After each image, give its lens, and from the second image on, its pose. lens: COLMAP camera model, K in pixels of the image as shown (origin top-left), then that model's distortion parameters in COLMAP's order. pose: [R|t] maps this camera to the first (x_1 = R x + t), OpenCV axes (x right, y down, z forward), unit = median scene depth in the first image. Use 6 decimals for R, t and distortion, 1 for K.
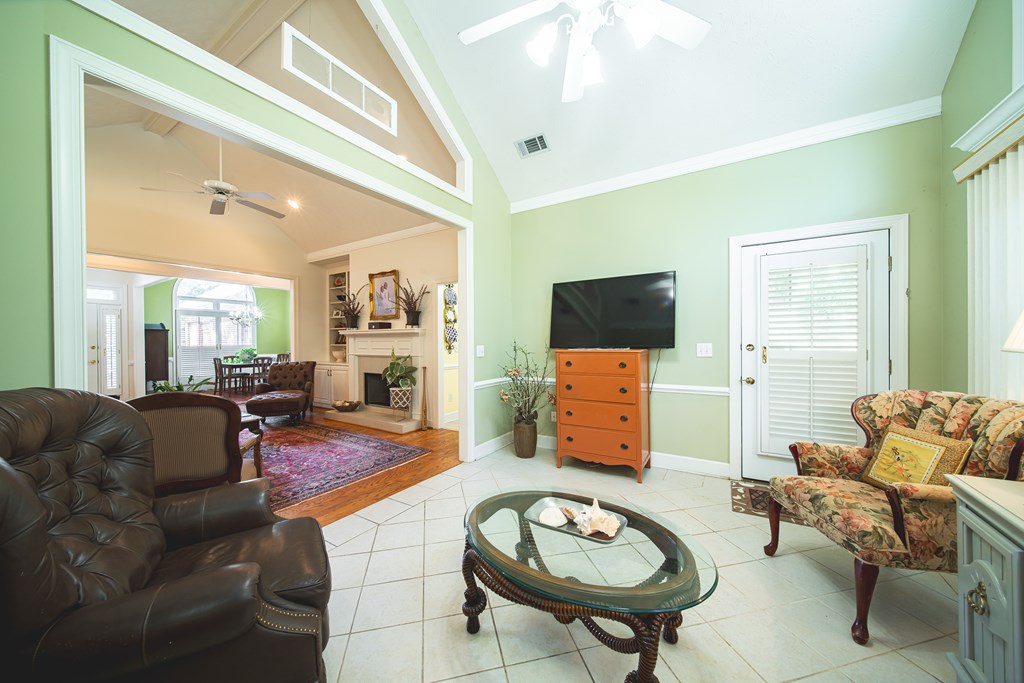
lens RADIAL K [[357.3, 0, 509.4], [0, 357.3, 342.8], [0, 0, 1]] dist [0.001418, -0.000138]
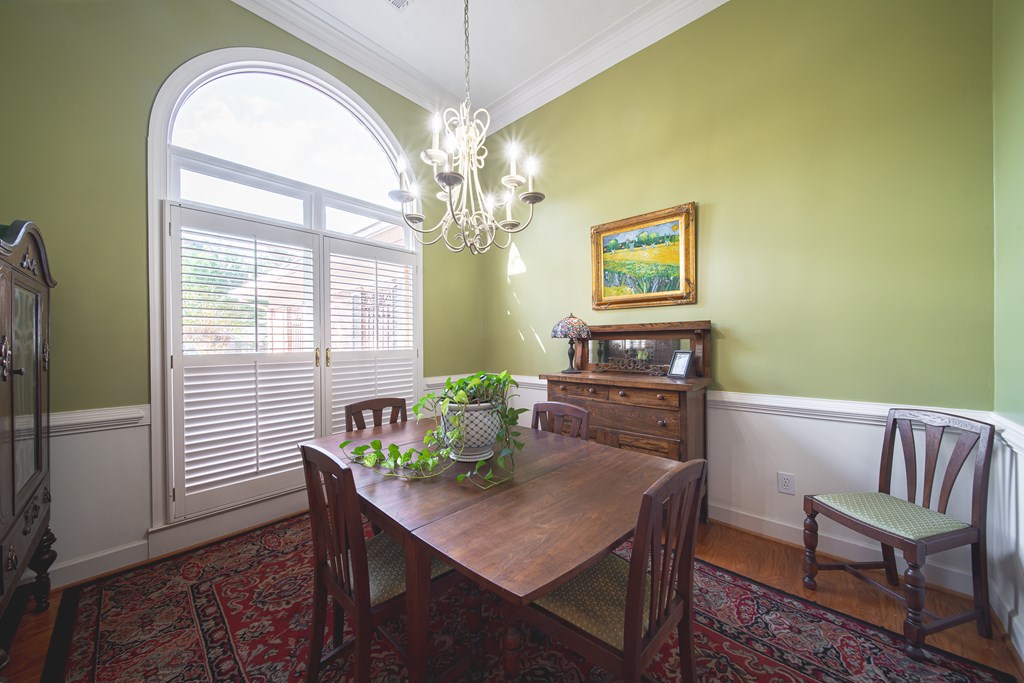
lens RADIAL K [[357.3, 0, 509.4], [0, 357.3, 342.8], [0, 0, 1]] dist [0.001418, -0.000138]
pose [[0.984116, -0.000970, -0.177521, -0.763638], [0.001316, 0.999997, 0.001828, -0.000310], [0.177519, -0.002033, 0.984115, 0.926525]]
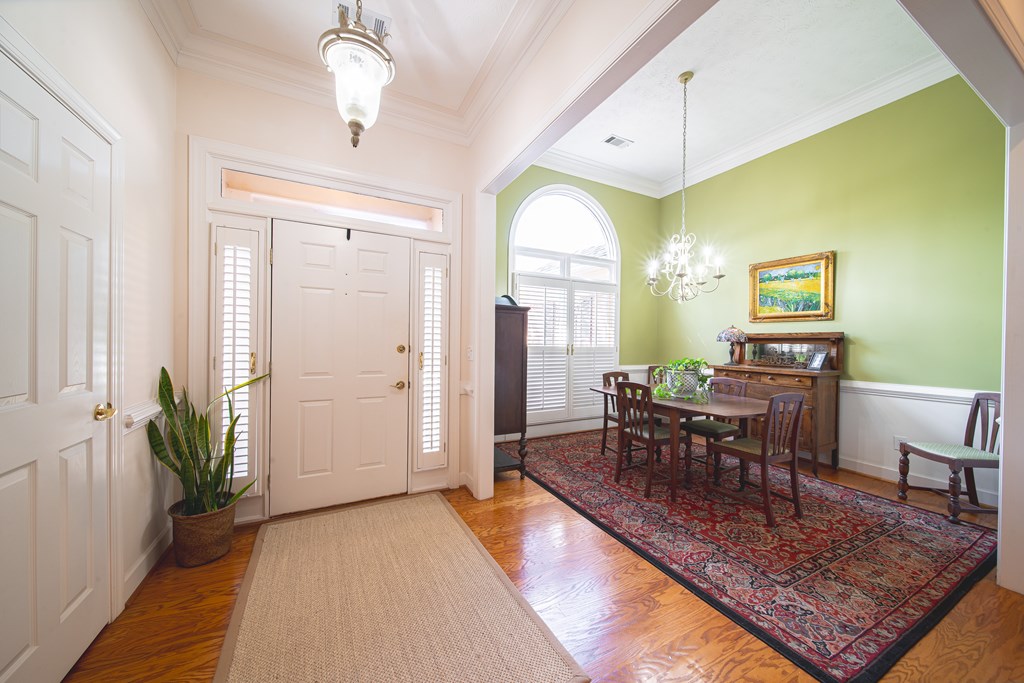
lens RADIAL K [[357.3, 0, 509.4], [0, 357.3, 342.8], [0, 0, 1]] dist [0.001418, -0.000138]
pose [[0.860243, 0.020668, -0.509465, -0.780772], [-0.020728, 0.999770, 0.005560, 0.001096], [0.509462, 0.005777, 0.860474, 0.654786]]
